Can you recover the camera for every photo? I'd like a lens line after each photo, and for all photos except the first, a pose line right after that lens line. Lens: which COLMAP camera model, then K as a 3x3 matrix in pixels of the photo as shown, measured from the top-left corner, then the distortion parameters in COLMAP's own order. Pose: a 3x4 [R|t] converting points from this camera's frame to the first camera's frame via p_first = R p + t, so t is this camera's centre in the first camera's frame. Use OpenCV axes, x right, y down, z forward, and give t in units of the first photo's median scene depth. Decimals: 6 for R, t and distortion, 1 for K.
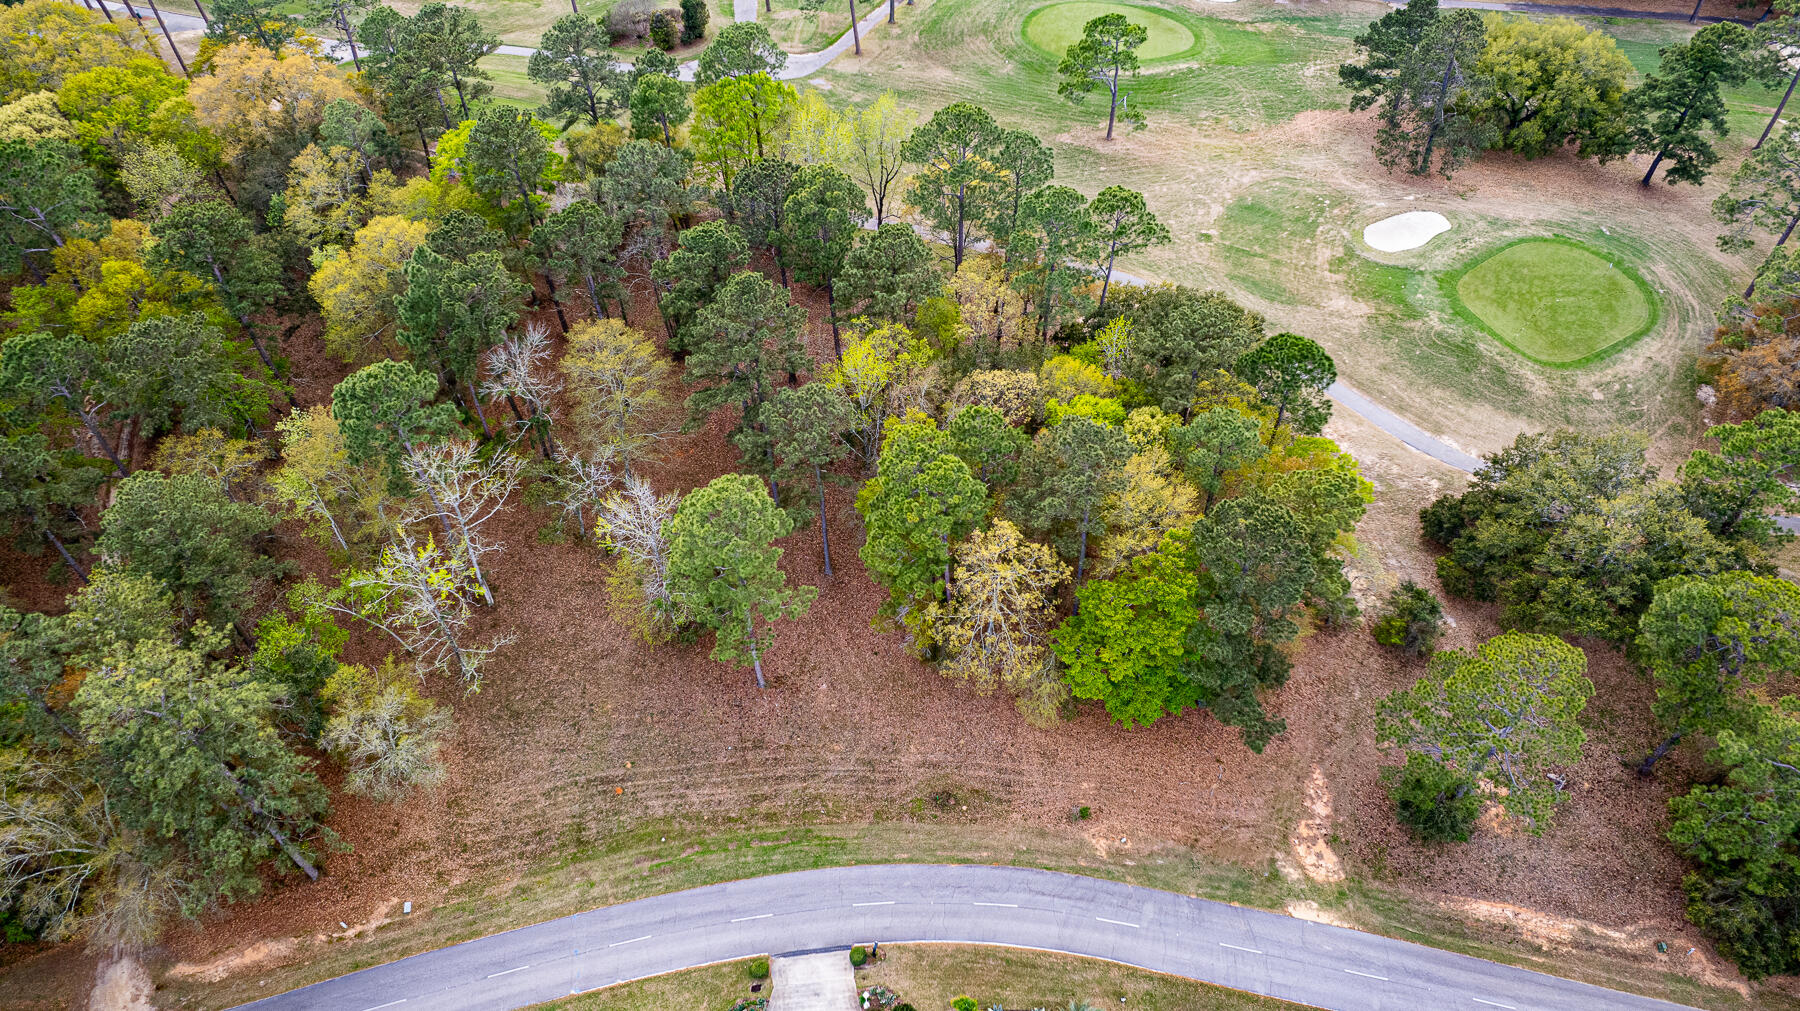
lens RADIAL K [[1147.5, 0, 910.3], [0, 1147.5, 506.4], [0, 0, 1]] dist [-0.076879, 0.071986]
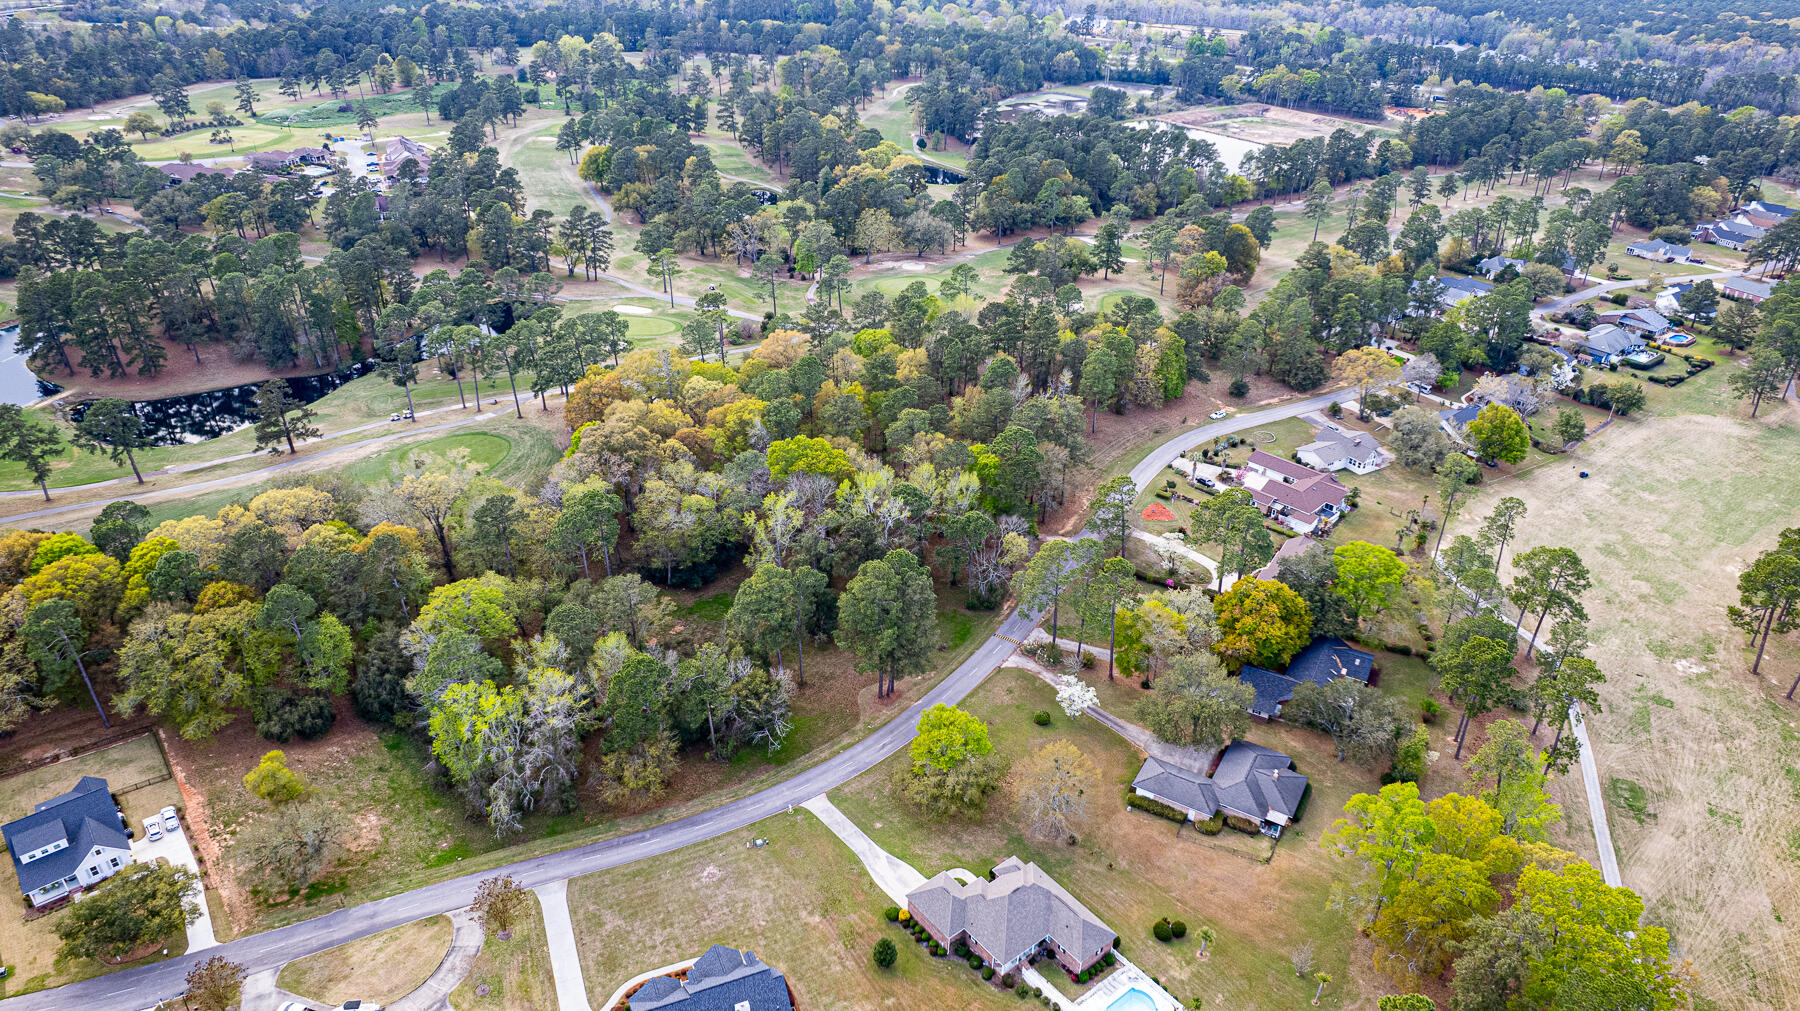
lens RADIAL K [[1147.5, 0, 911.0], [0, 1147.5, 505.2], [0, 0, 1]] dist [-0.076879, 0.071986]
pose [[0.708939, -0.333637, 0.621362, -2.762089], [0.511324, 0.849950, -0.127015, 0.512543], [-0.485750, 0.407764, 0.773160, -1.233745]]
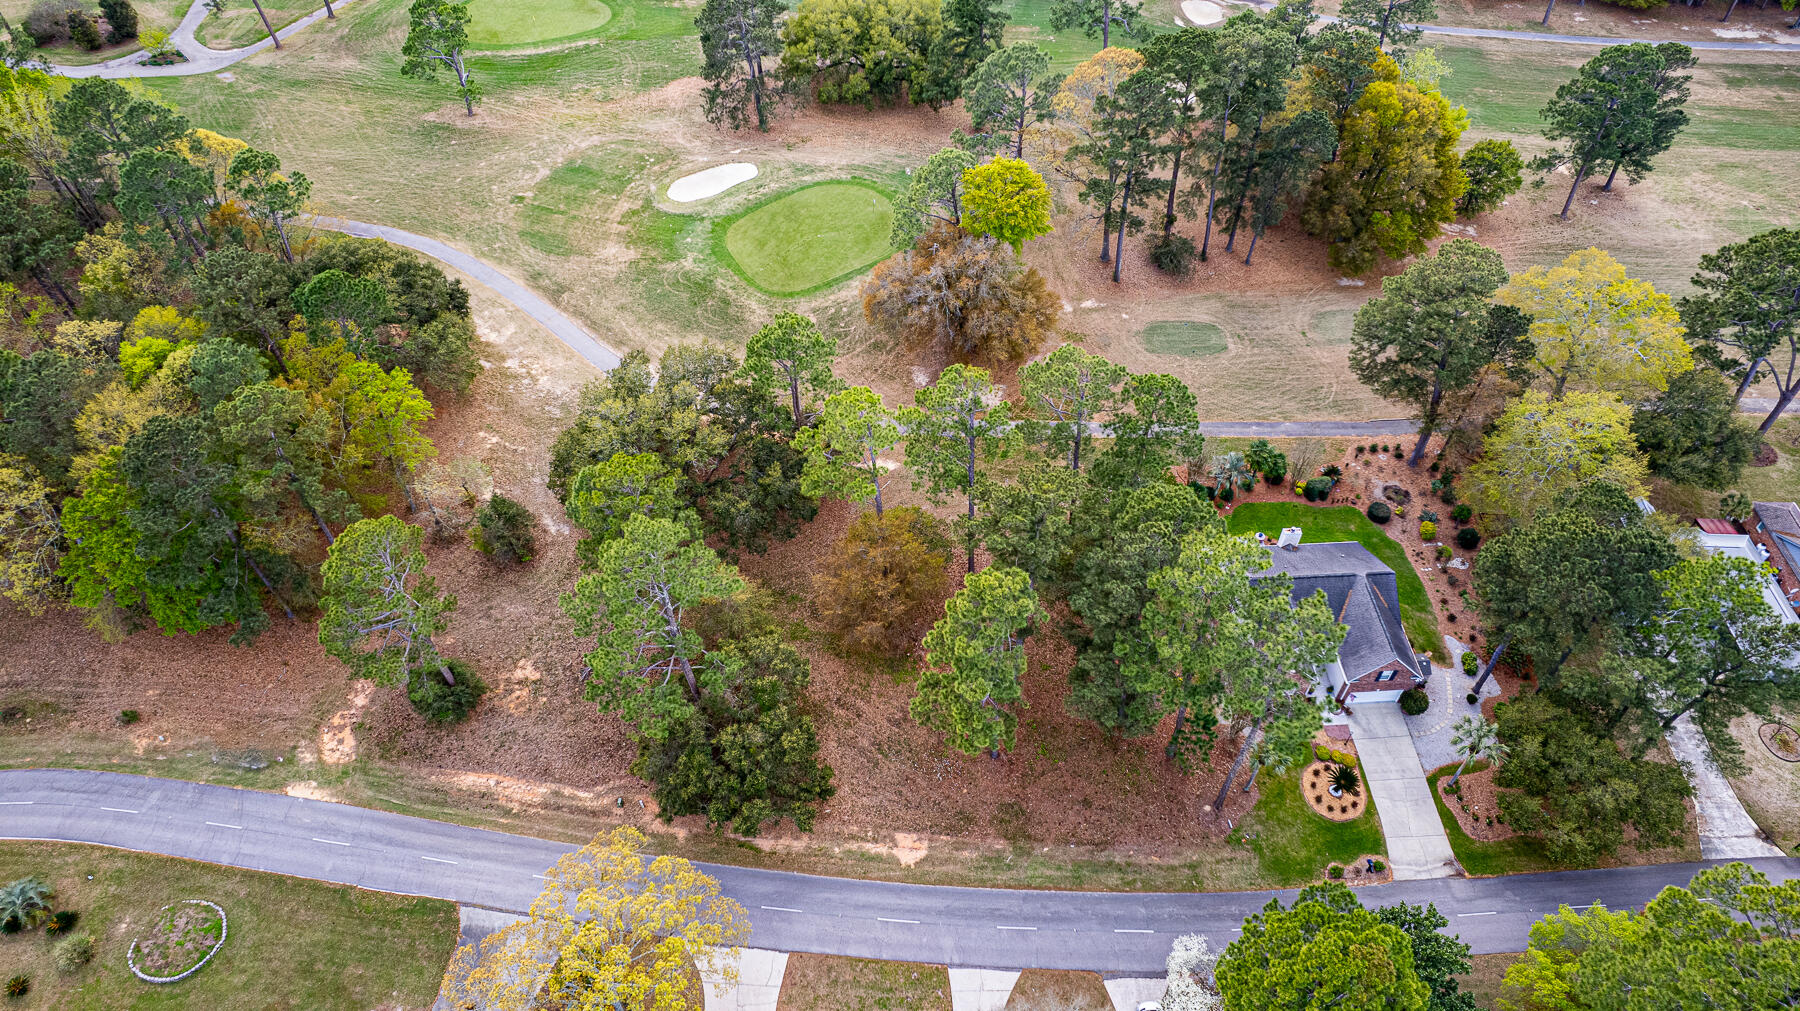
lens RADIAL K [[1147.5, 0, 910.0], [0, 1147.5, 504.4], [0, 0, 1]] dist [-0.076879, 0.071986]
pose [[0.996909, -0.060402, 0.050245, 0.856168], [0.060732, 0.998141, -0.005072, 0.117202], [-0.049846, 0.008107, 0.998724, -0.116252]]
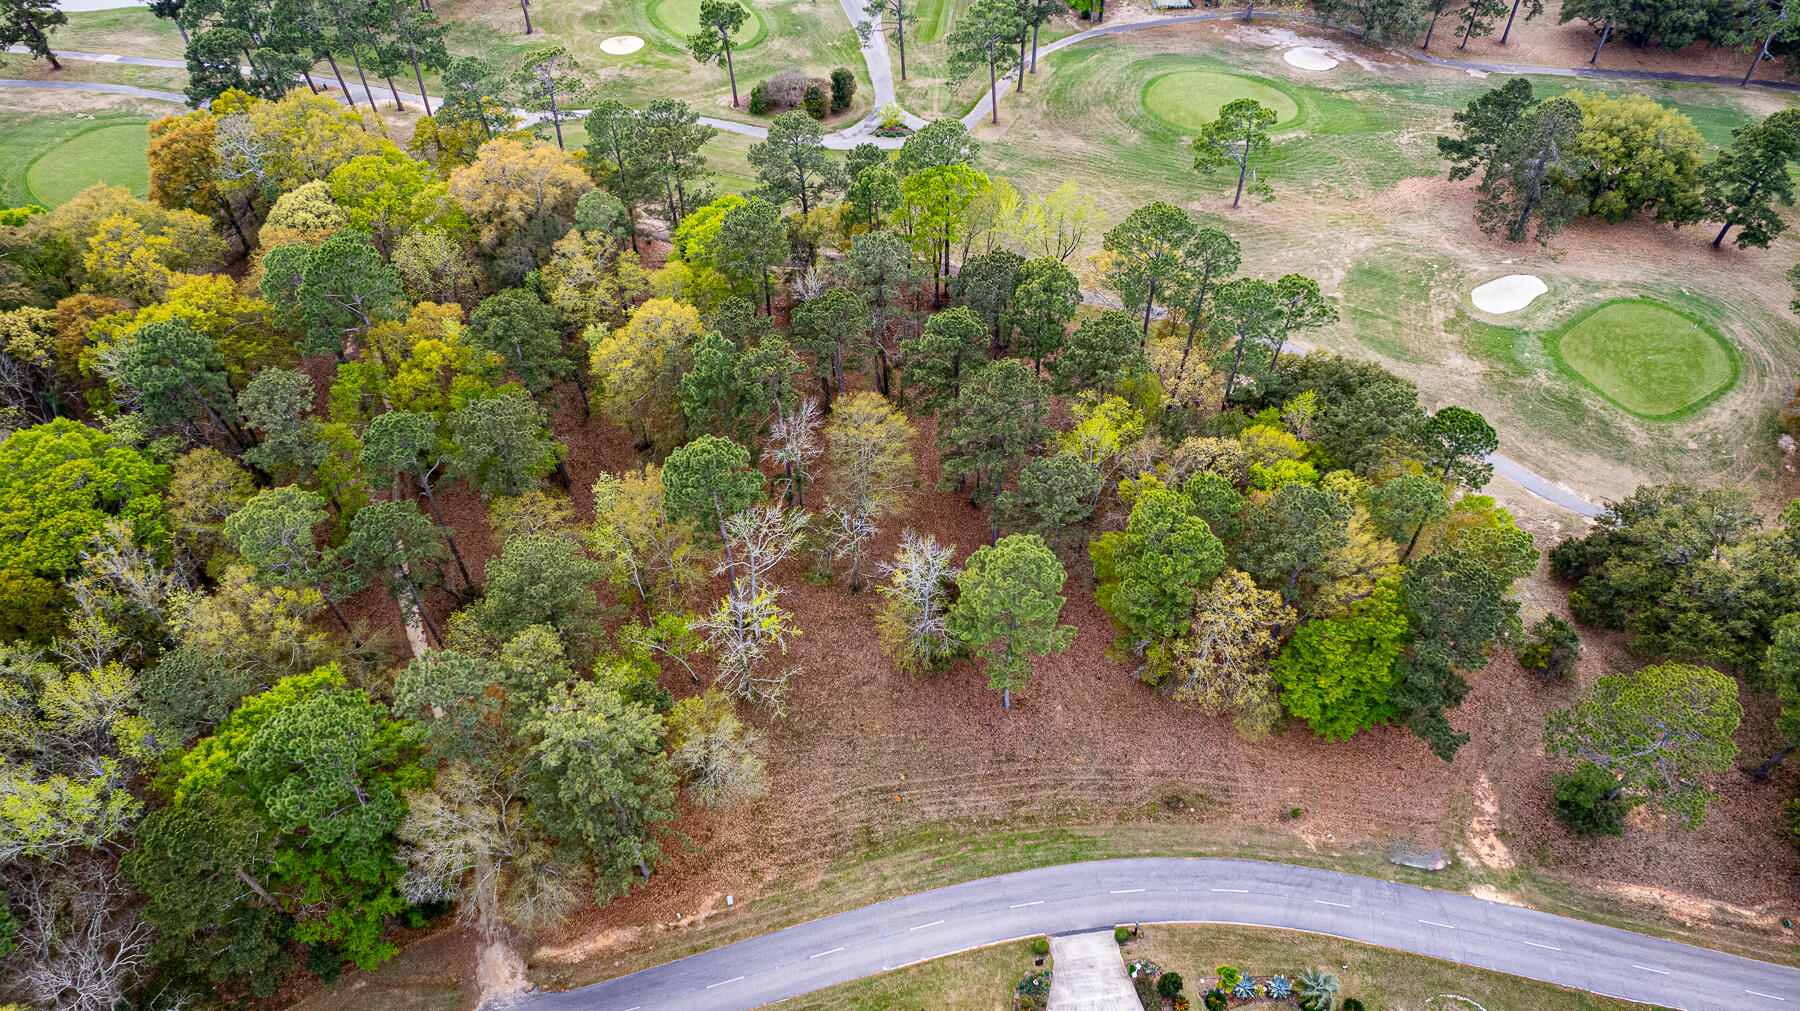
lens RADIAL K [[1147.5, 0, 910.3], [0, 1147.5, 506.1], [0, 0, 1]] dist [-0.076879, 0.071986]
pose [[0.999972, -0.004767, 0.005839, -0.254697], [0.004769, 0.999989, -0.000306, -0.053442], [-0.005837, 0.000334, 0.999983, -0.183958]]
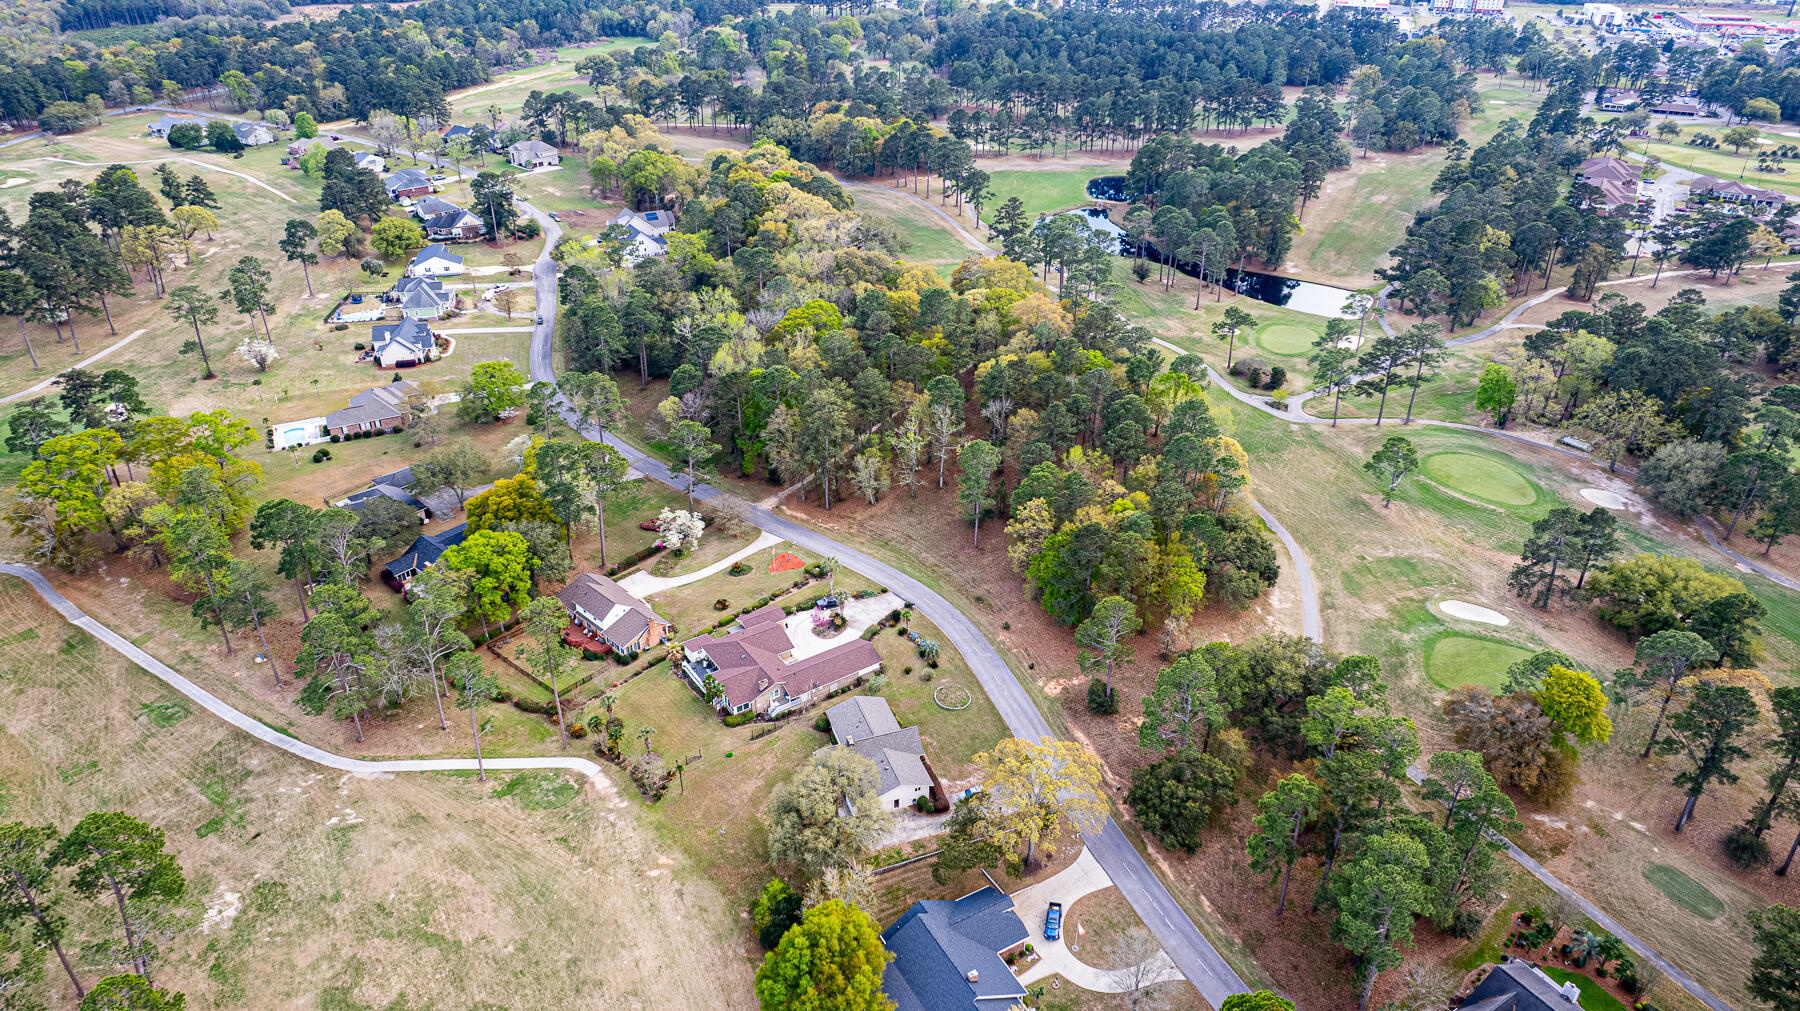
lens RADIAL K [[1147.5, 0, 910.7], [0, 1147.5, 505.5], [0, 0, 1]] dist [-0.076879, 0.071986]
pose [[0.548630, 0.414547, -0.726055, 1.678527], [-0.628617, 0.777084, -0.031320, 0.274439], [0.551222, 0.473594, 0.686923, -0.878269]]
